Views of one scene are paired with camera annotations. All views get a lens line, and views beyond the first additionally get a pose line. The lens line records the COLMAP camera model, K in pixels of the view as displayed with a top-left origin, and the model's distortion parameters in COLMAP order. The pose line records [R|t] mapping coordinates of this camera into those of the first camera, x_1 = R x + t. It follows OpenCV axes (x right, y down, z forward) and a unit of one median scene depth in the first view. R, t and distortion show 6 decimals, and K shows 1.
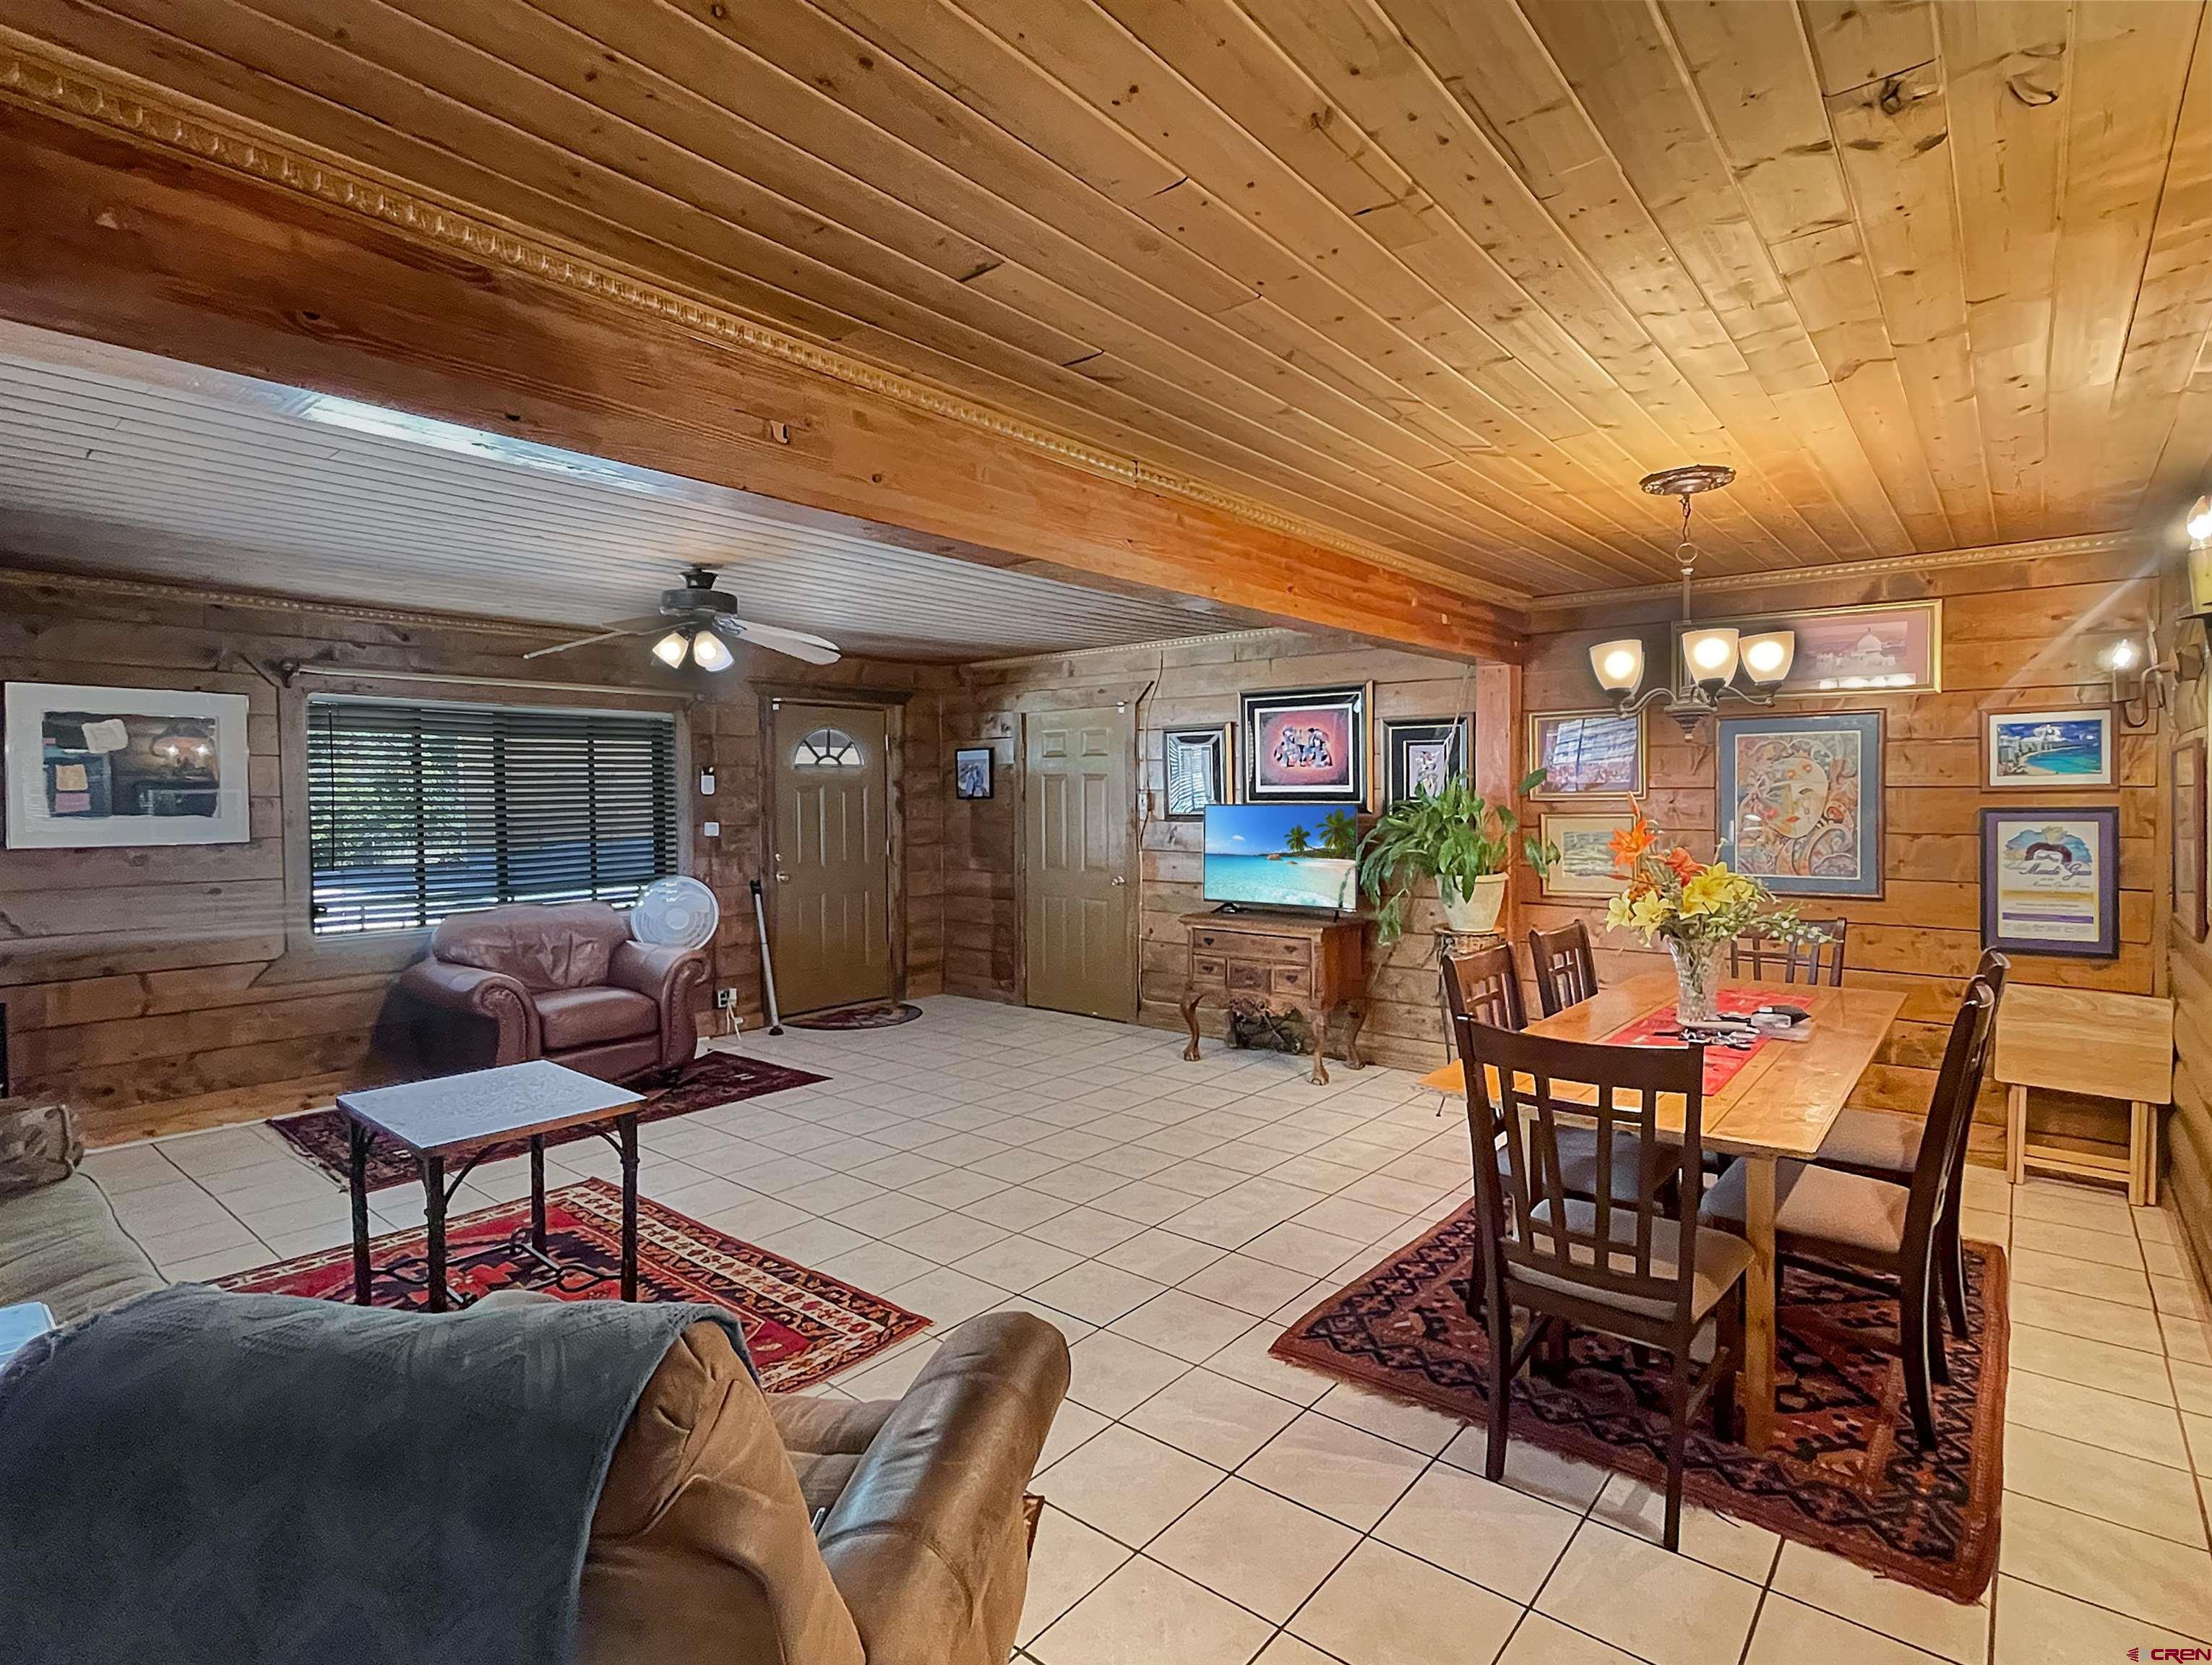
lens RADIAL K [[1111.8, 0, 1117.3], [0, 1111.8, 832.9], [0, 0, 1]] dist [0.005235, 0.000476]
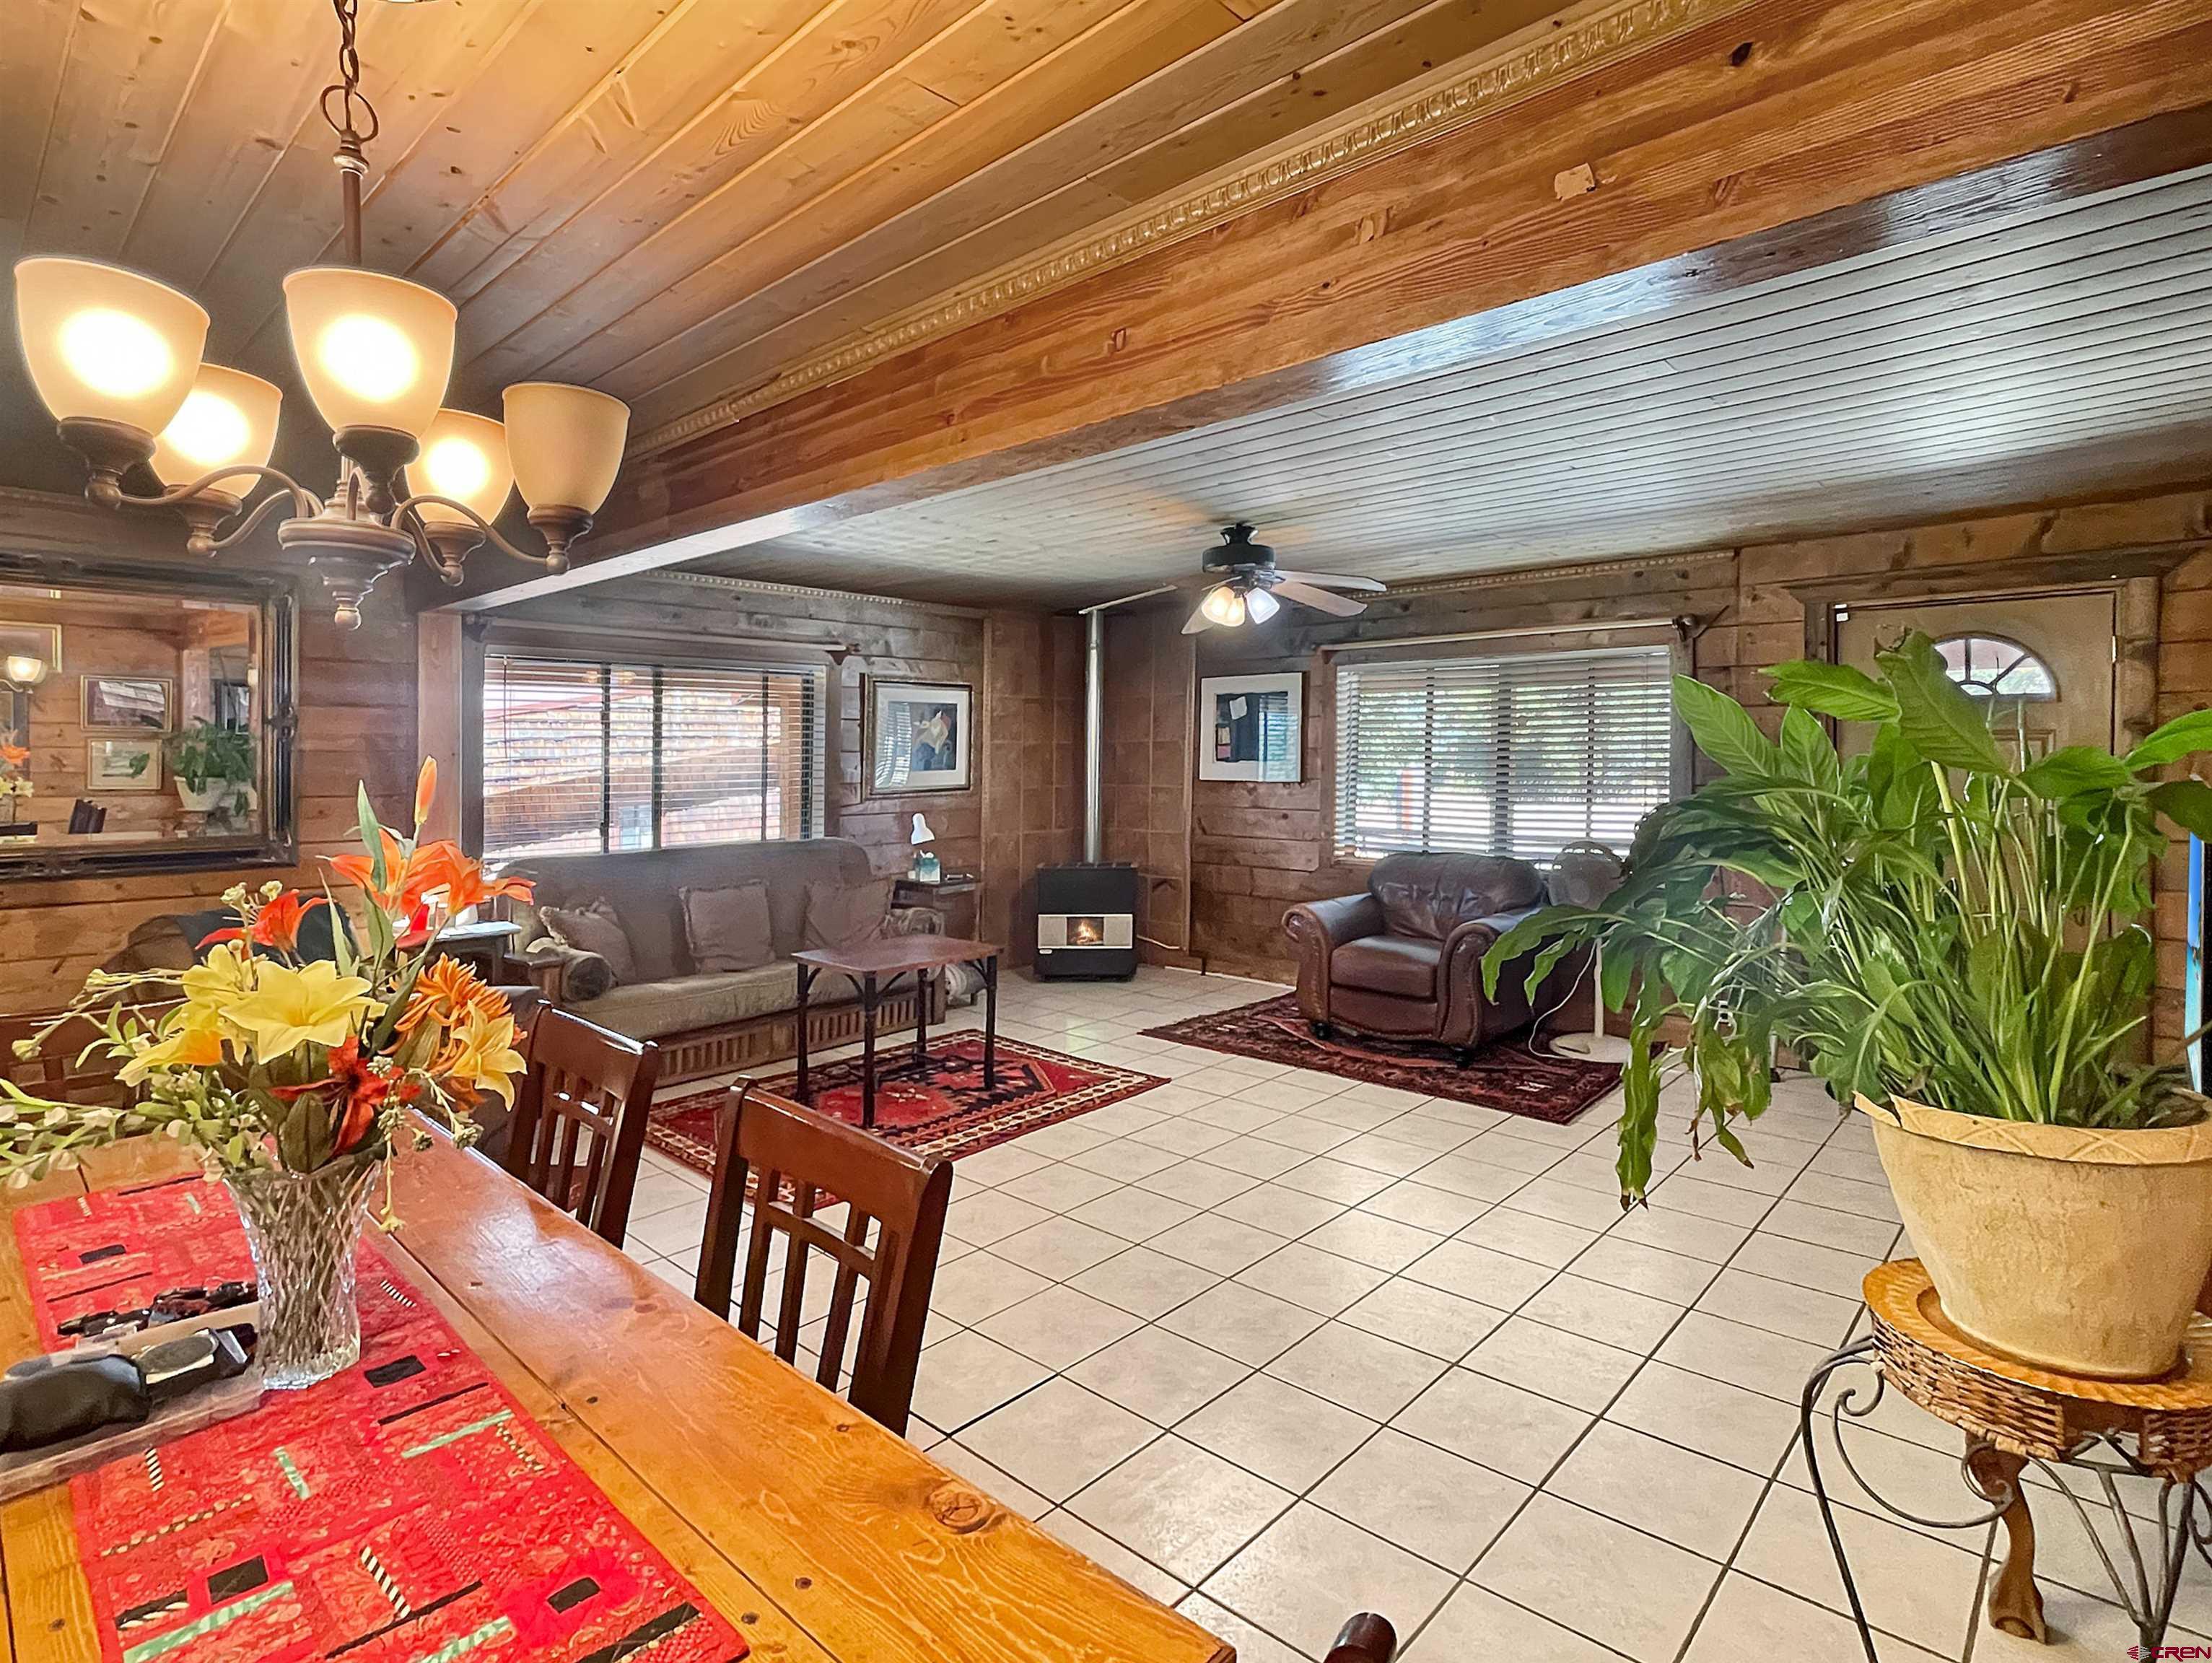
lens RADIAL K [[1111.8, 0, 1118.7], [0, 1111.8, 819.9], [0, 0, 1]] dist [0.005235, 0.000476]
pose [[-0.056973, 0.073156, -0.995692, 0.629524], [-0.029360, 0.996758, 0.074914, -0.043864], [0.997944, 0.033502, -0.054641, 0.942665]]
